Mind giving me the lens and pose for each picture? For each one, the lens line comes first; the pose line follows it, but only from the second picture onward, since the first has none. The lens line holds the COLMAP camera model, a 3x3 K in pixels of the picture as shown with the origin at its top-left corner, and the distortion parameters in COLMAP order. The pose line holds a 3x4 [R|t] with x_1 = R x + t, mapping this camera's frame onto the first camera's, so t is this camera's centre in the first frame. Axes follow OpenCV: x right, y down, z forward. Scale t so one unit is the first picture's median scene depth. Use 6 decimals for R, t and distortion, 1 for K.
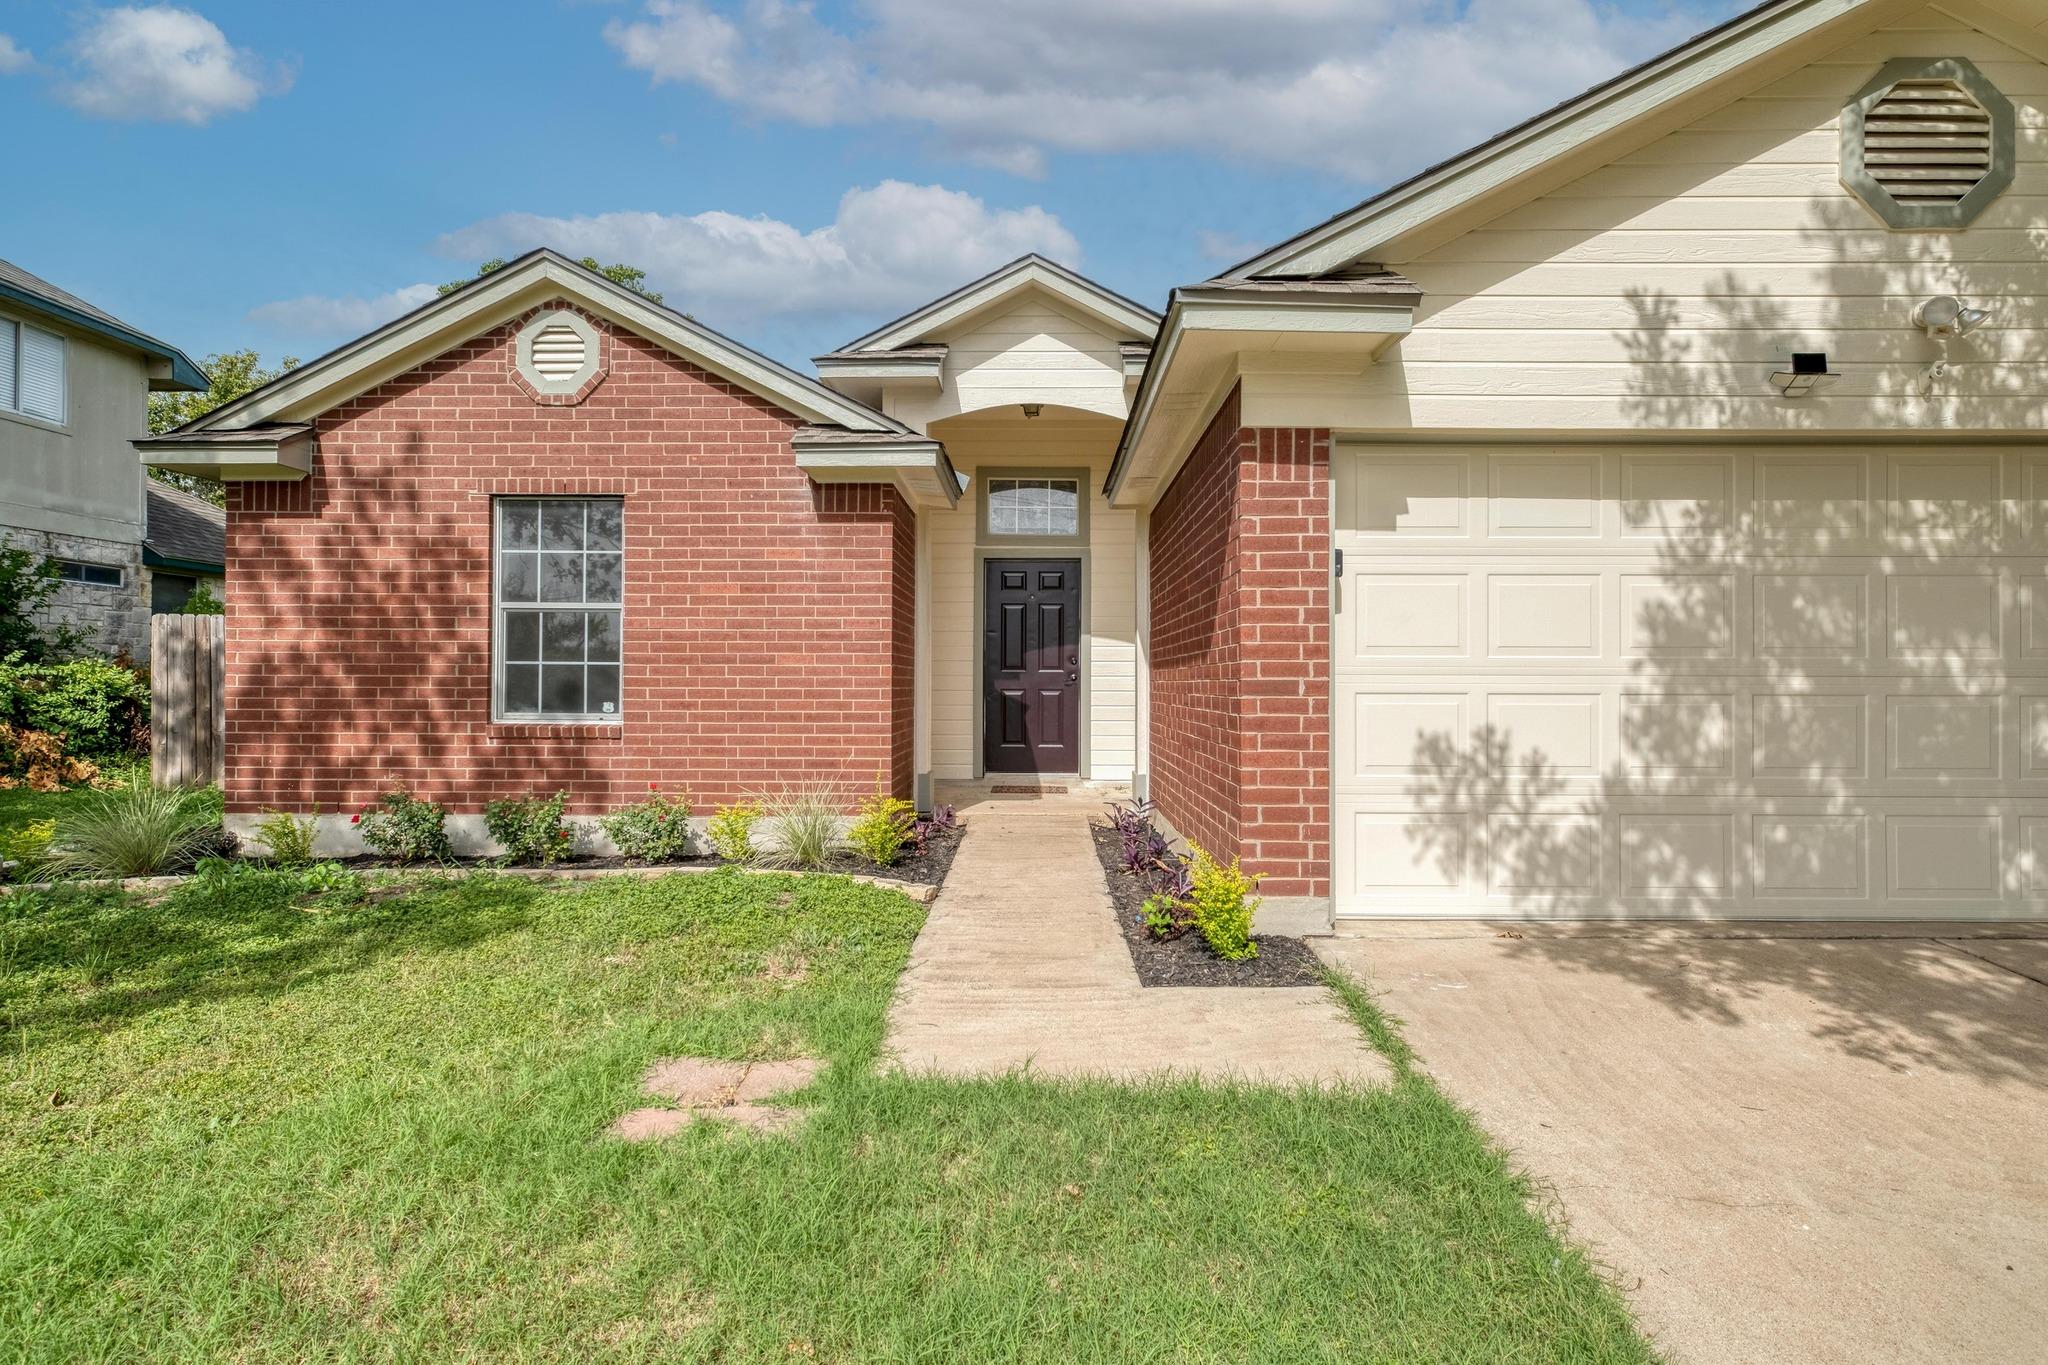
lens RADIAL K [[1062.1, 0, 1026.3], [0, 1062.1, 678.0], [0, 0, 1]] dist [-0.000472, 0.000578]
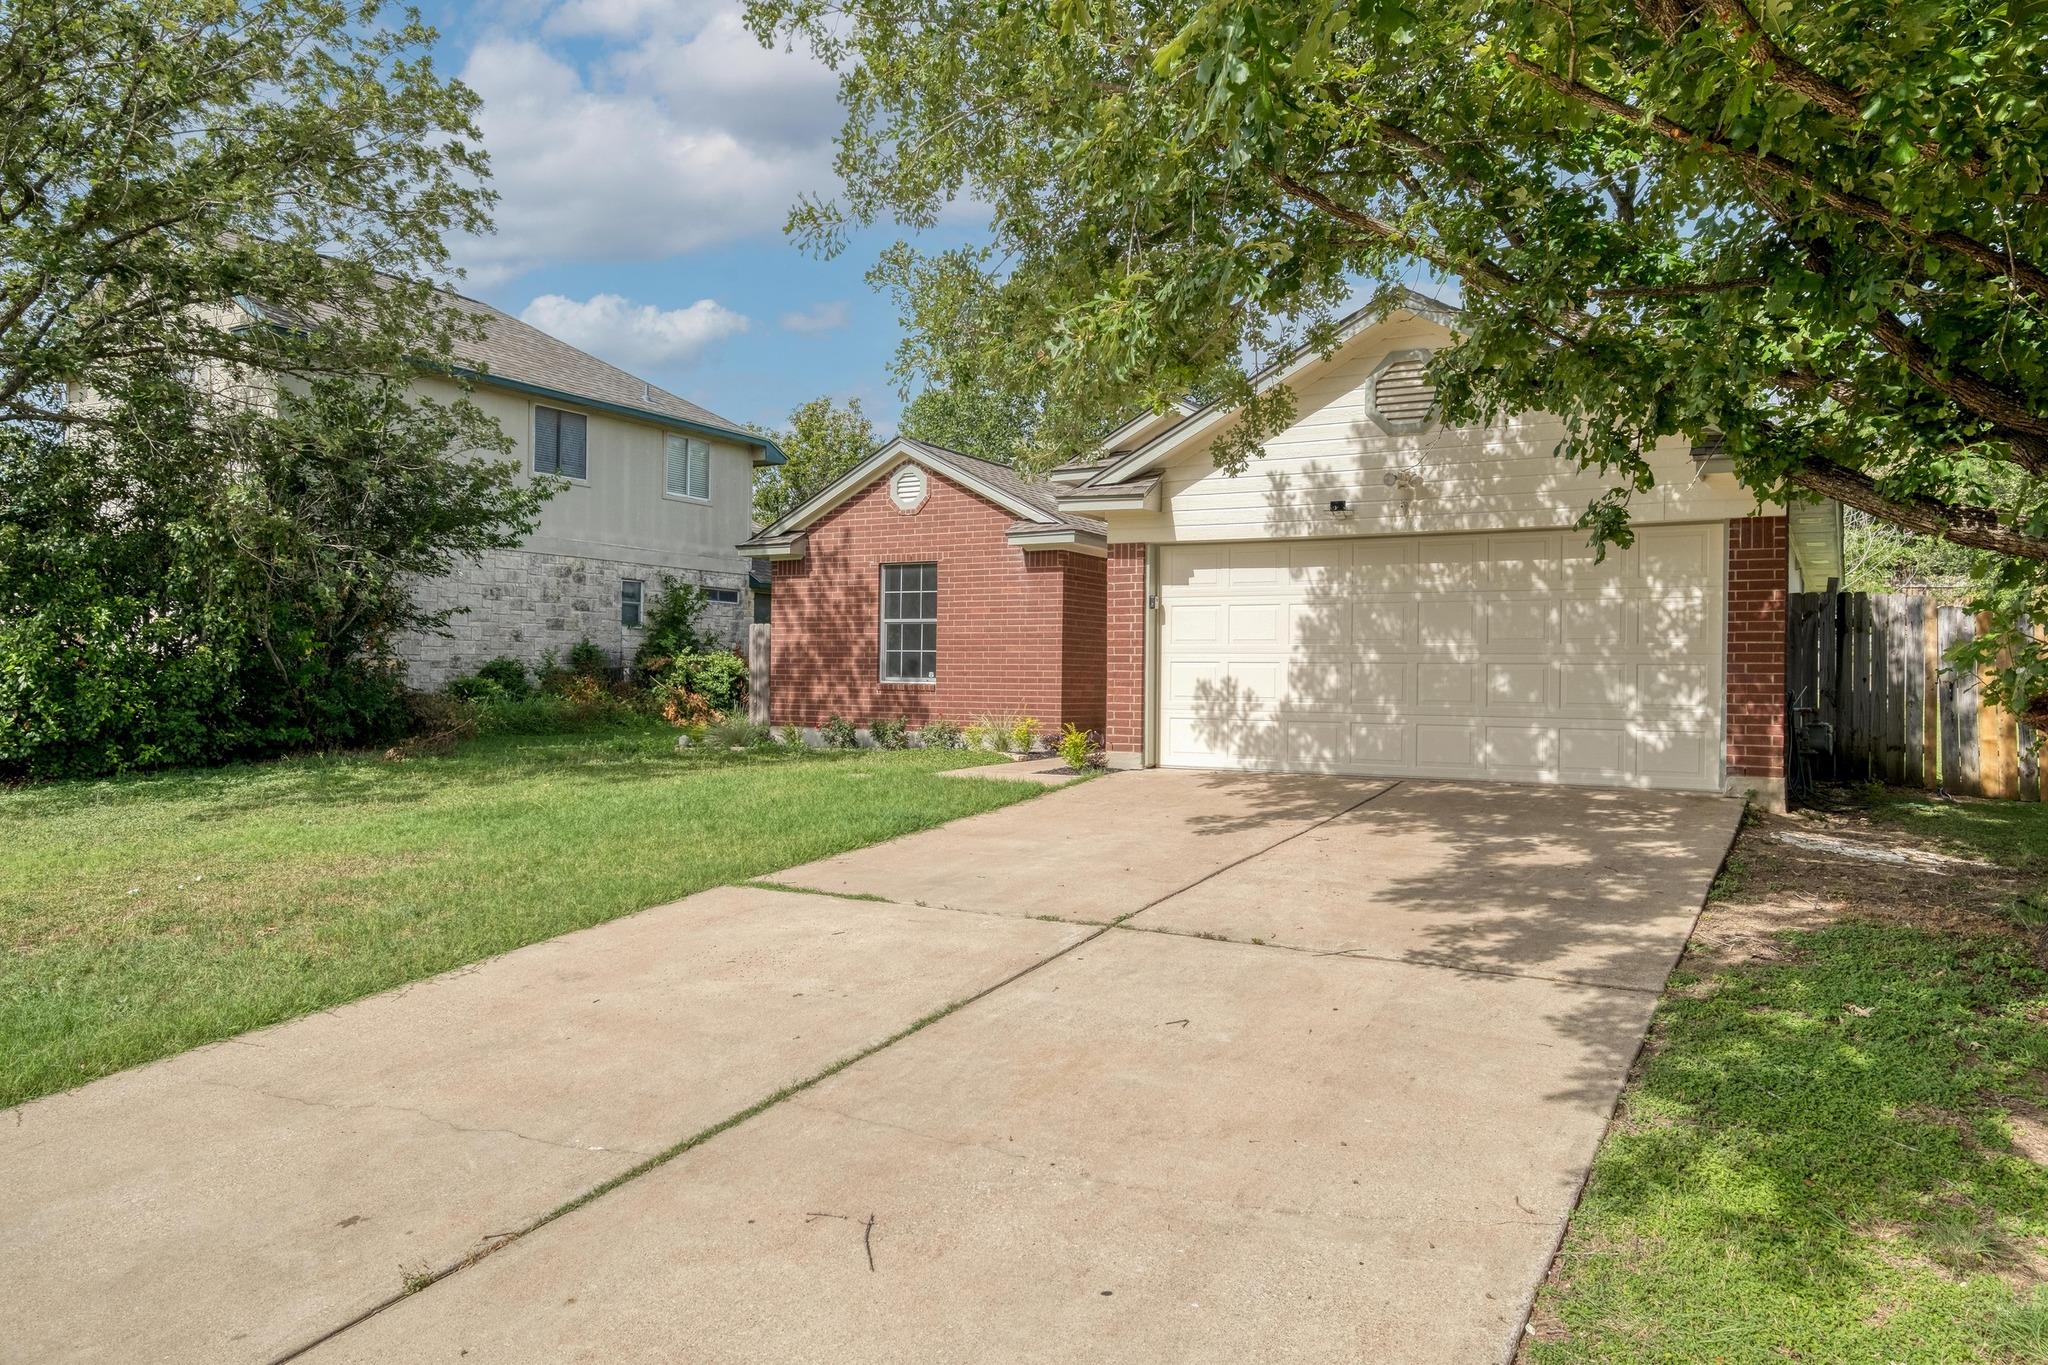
lens RADIAL K [[1356.1, 0, 1024.0], [0, 1356.1, 682.5], [0, 0, 1]] dist [0.000902, -0.000220]
pose [[0.874725, 0.005854, -0.484584, 1.381537], [-0.003524, 0.999977, 0.005718, 0.042017], [0.484607, -0.003293, 0.874726, -1.540702]]
